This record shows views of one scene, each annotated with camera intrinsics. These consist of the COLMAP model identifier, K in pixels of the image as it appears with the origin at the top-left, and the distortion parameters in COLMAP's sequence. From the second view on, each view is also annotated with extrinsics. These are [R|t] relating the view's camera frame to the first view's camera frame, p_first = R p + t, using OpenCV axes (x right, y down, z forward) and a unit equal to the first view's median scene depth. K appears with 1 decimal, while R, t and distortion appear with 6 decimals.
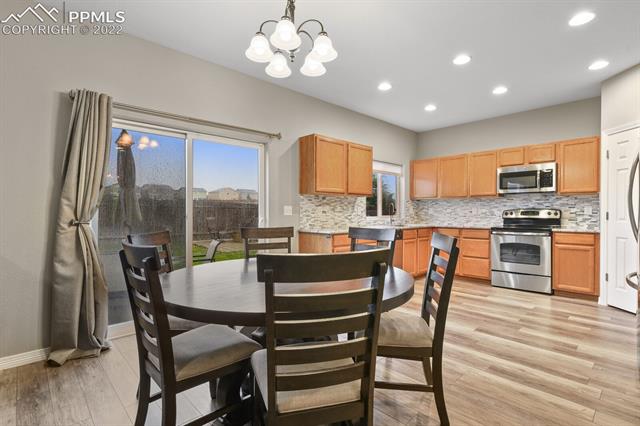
lens RADIAL K [[318.7, 0, 320.2], [0, 318.7, 212.7], [0, 0, 1]] dist [-0.000330, -0.000806]
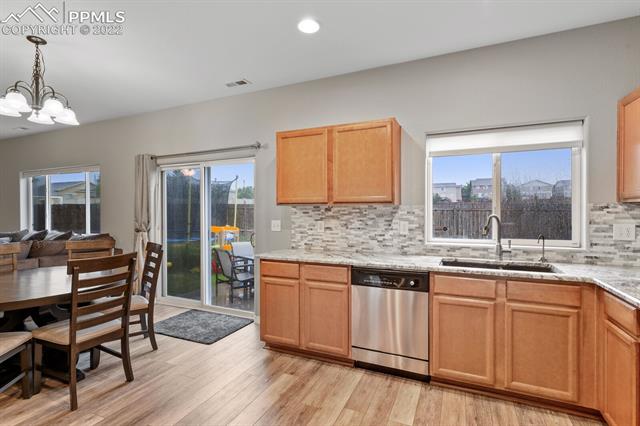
lens RADIAL K [[318.7, 0, 319.3], [0, 318.7, 210.9], [0, 0, 1]] dist [-0.000330, -0.000806]
pose [[0.359895, 0.003511, -0.932986, 0.696251], [0.002995, 0.999983, 0.004918, -0.046442], [0.932988, -0.004564, 0.359879, 0.721186]]
